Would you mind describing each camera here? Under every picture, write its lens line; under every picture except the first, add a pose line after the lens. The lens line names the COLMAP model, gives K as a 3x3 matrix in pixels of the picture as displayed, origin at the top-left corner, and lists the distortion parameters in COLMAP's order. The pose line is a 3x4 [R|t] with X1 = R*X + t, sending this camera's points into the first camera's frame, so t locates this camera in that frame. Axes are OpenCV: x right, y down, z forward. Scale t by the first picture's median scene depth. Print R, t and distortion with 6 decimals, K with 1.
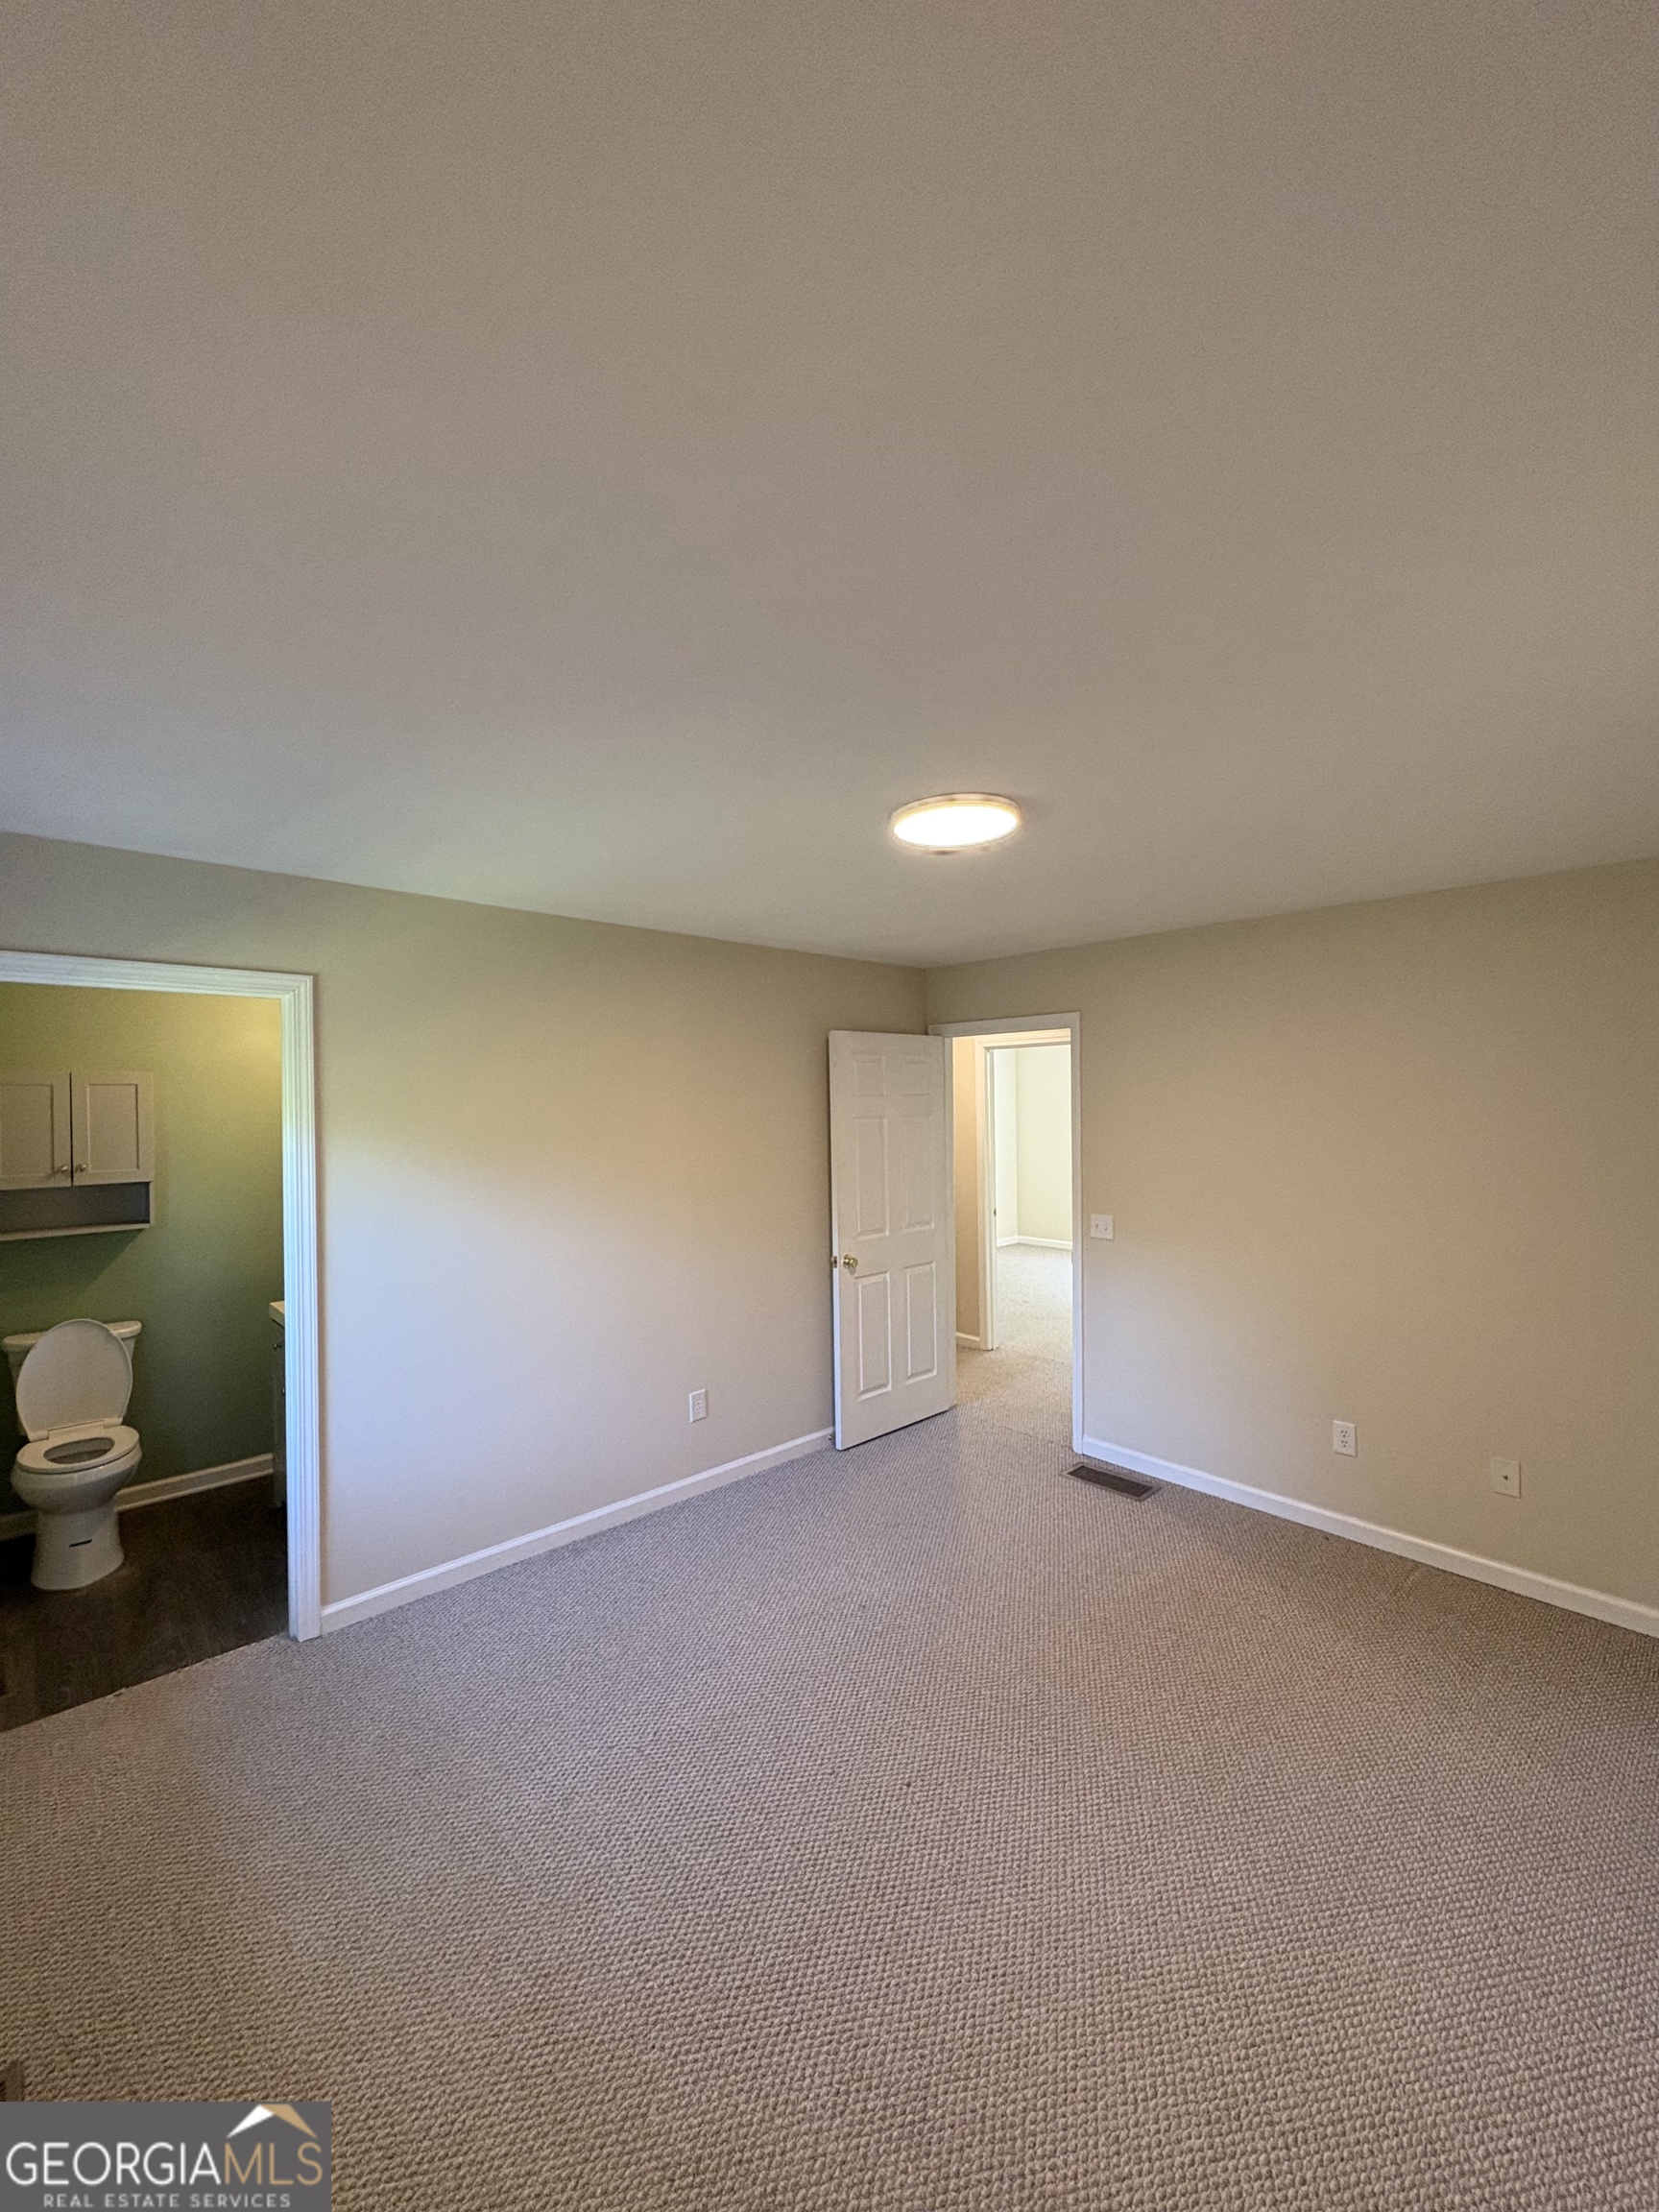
lens RADIAL K [[899.6, 0, 862.9], [0, 899.6, 1108.3], [0, 0, 1]] dist [-0.003329, 0.000669]
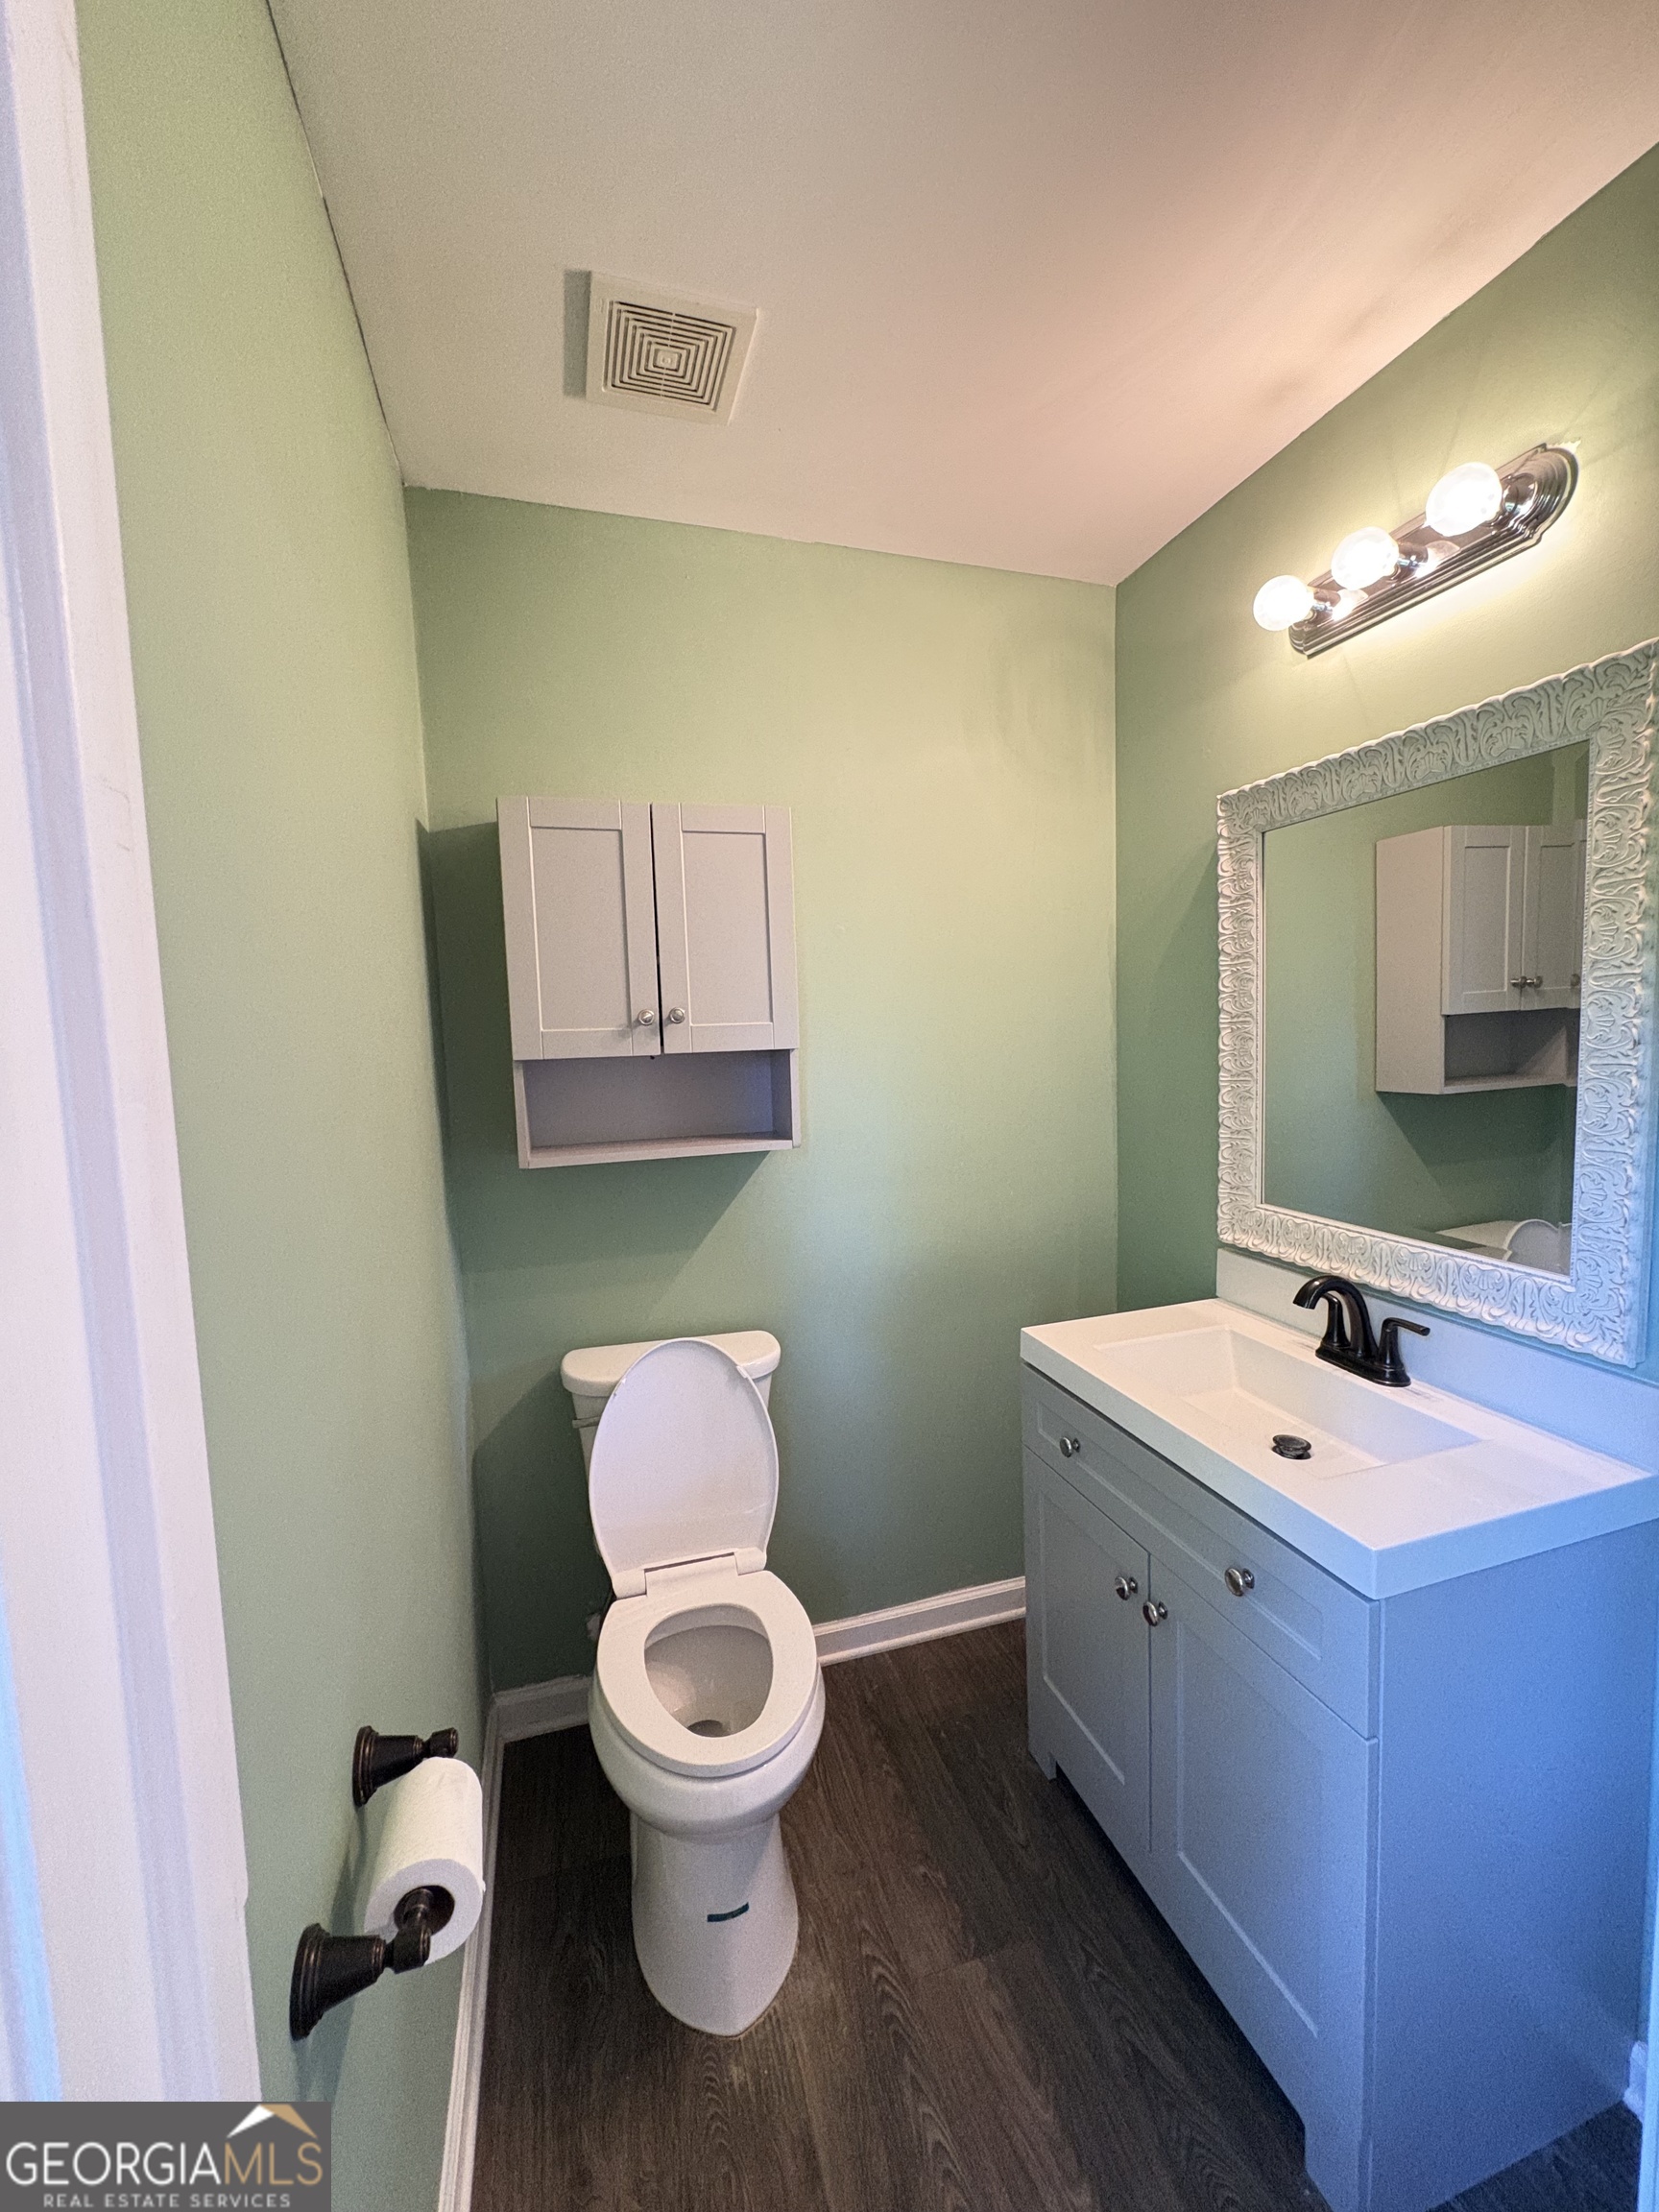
lens RADIAL K [[899.6, 0, 841.2], [0, 899.6, 1107.9], [0, 0, 1]] dist [-0.003329, 0.000669]
pose [[0.894587, 0.030886, -0.445826, -0.594467], [0.016770, 0.994586, 0.102554, 0.068093], [0.446580, -0.099220, 0.889226, 0.630706]]
